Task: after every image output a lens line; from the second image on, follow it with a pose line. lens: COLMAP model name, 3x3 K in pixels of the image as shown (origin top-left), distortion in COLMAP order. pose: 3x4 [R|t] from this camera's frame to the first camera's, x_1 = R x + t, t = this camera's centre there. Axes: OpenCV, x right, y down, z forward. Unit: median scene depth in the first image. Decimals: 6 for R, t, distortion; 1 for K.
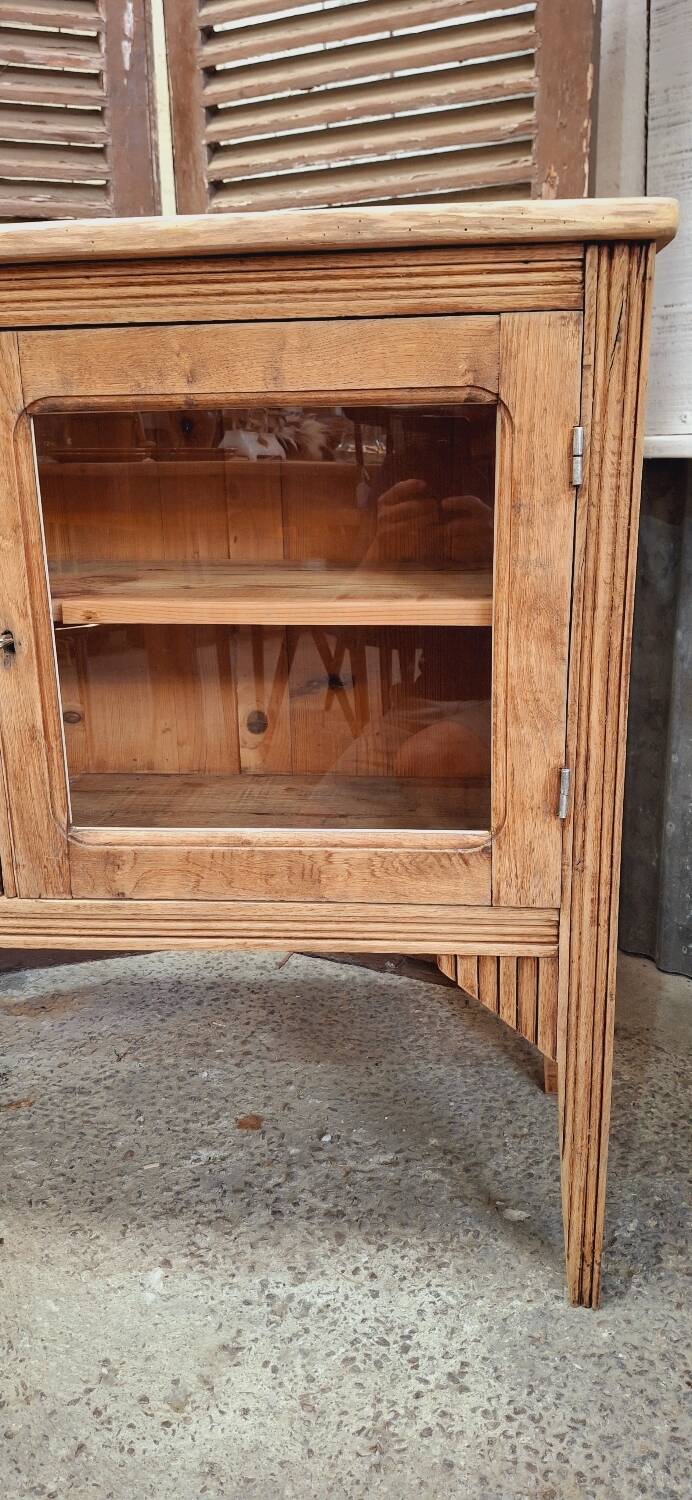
lens RADIAL K [[1115.2, 0, 354.1], [0, 1115.2, 731.9], [0, 0, 1]] dist [0.074402, -0.148870]
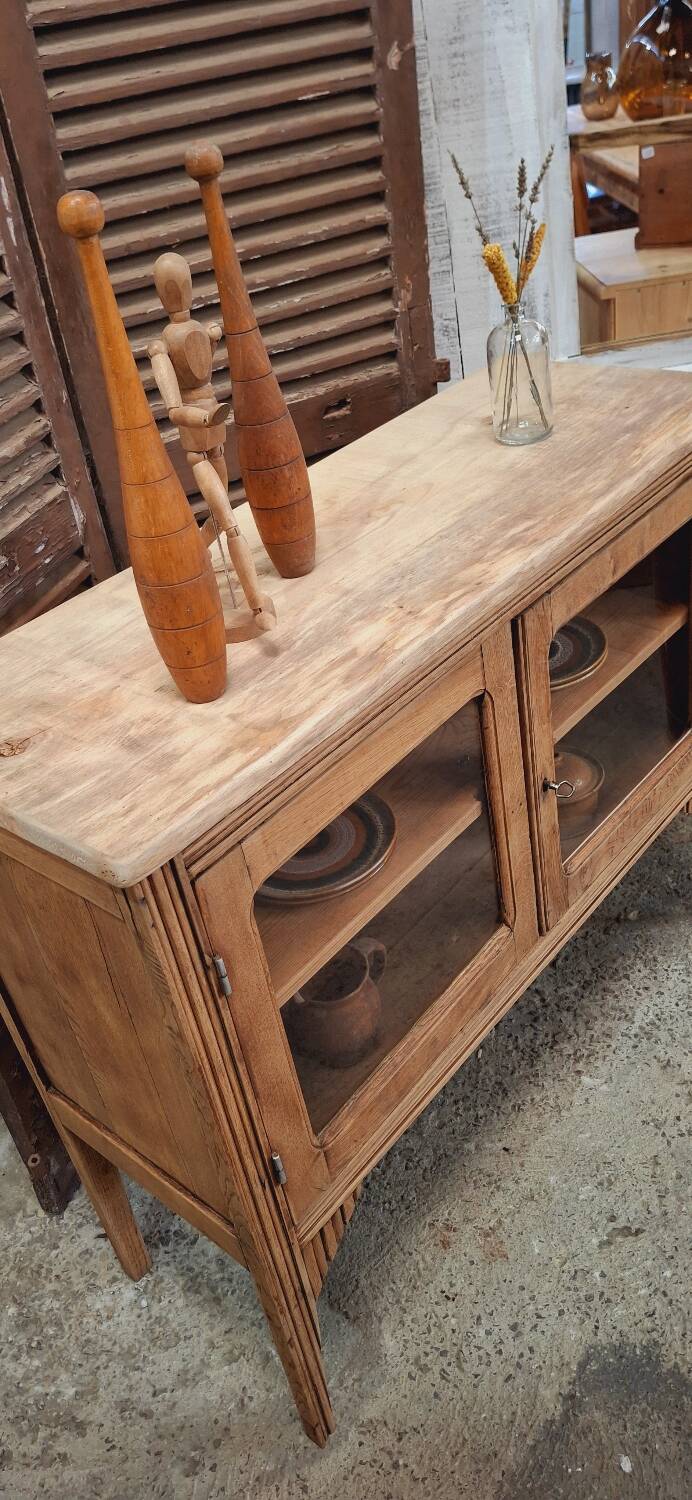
lens RADIAL K [[1125.7, 0, 350.8], [0, 1125.7, 737.0], [0, 0, 1]] dist [0.055272, -0.118565]
pose [[0.569977, -0.514258, 0.640831, -1.228033], [0.343026, 0.857634, 0.383141, -0.706450], [-0.746632, 0.001441, 0.665236, 0.204425]]
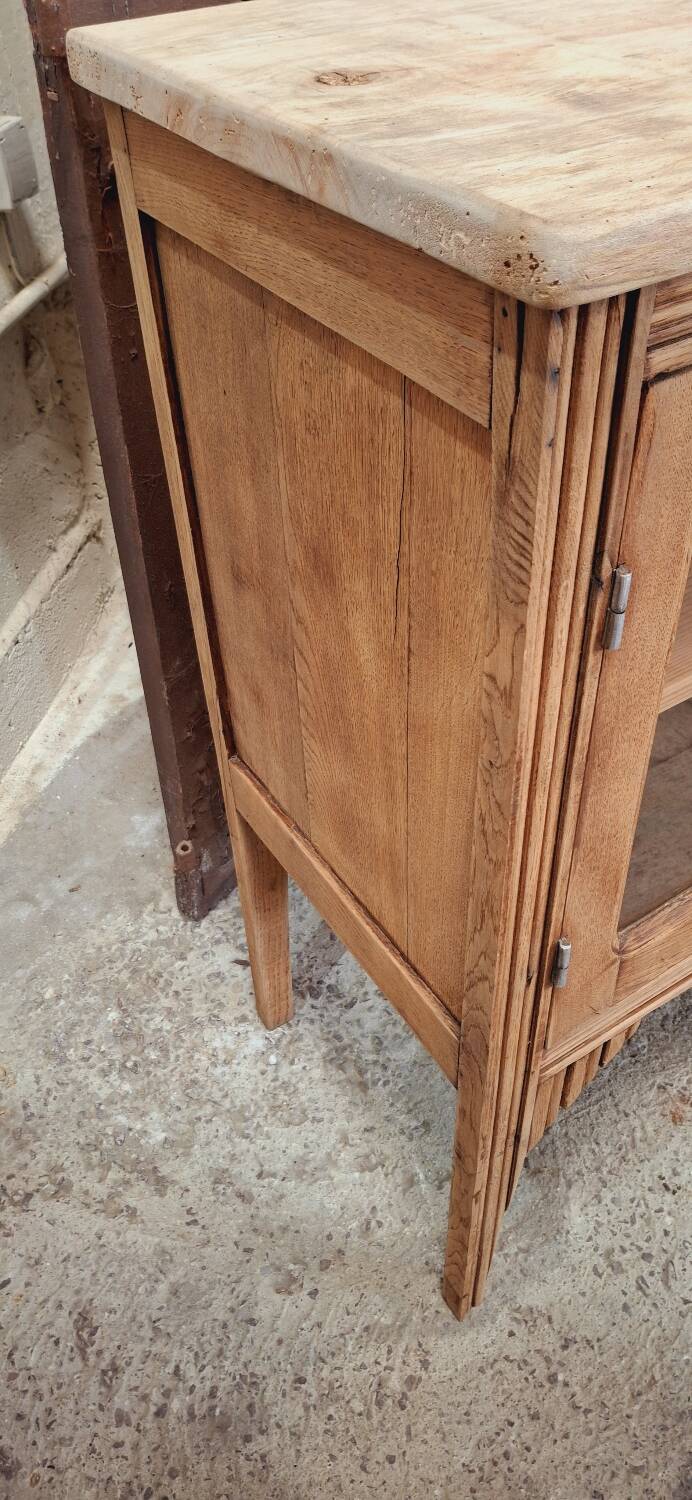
lens RADIAL K [[1125.7, 0, 363.7], [0, 1125.7, 736.3], [0, 0, 1]] dist [0.055272, -0.118565]
pose [[0.783884, -0.422739, 0.454771, -1.123746], [0.171698, 0.851453, 0.495528, -0.426144], [-0.596695, -0.310353, 0.740024, 0.596472]]
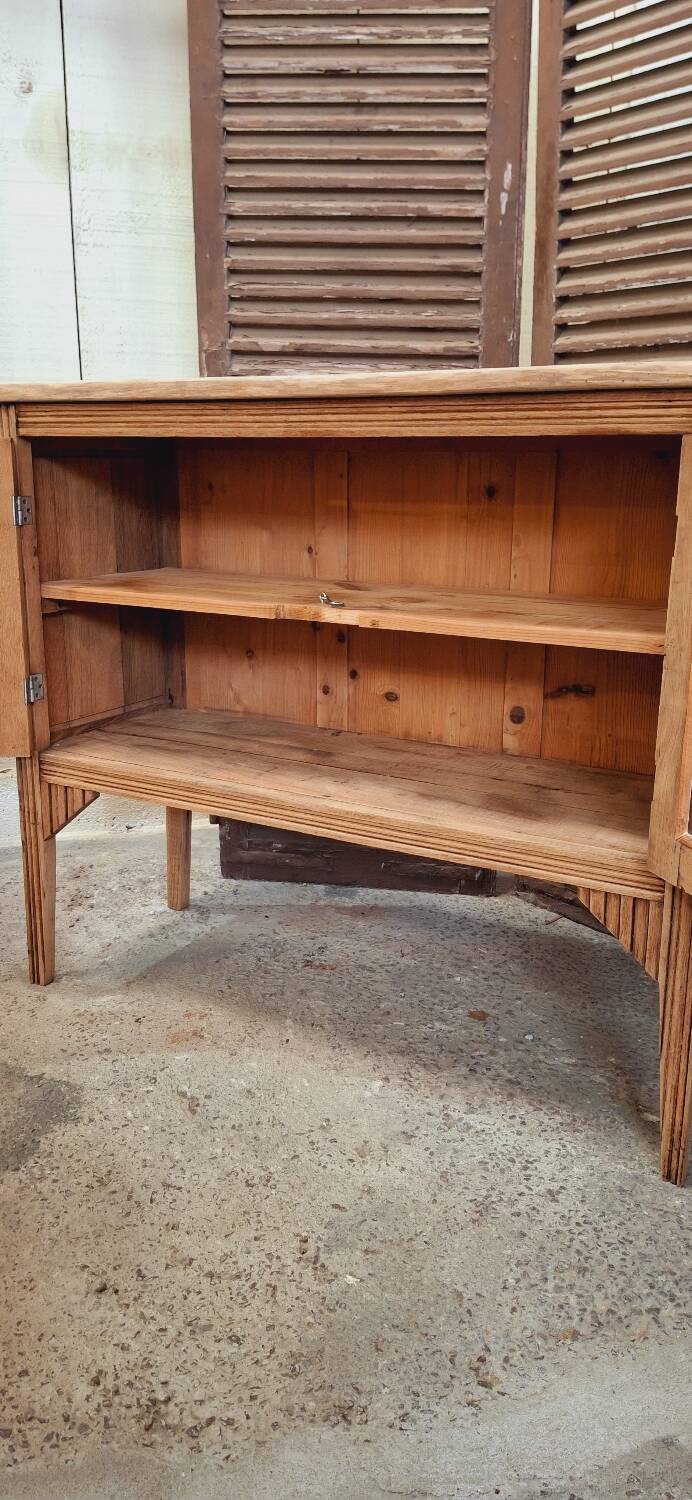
lens RADIAL K [[1115.2, 0, 347.2], [0, 1115.2, 740.6], [0, 0, 1]] dist [0.074402, -0.148870]
pose [[0.911516, 0.126441, -0.391346, 0.317938], [-0.129183, 0.991430, 0.019434, 0.028455], [0.390450, 0.032841, 0.920038, -0.373616]]
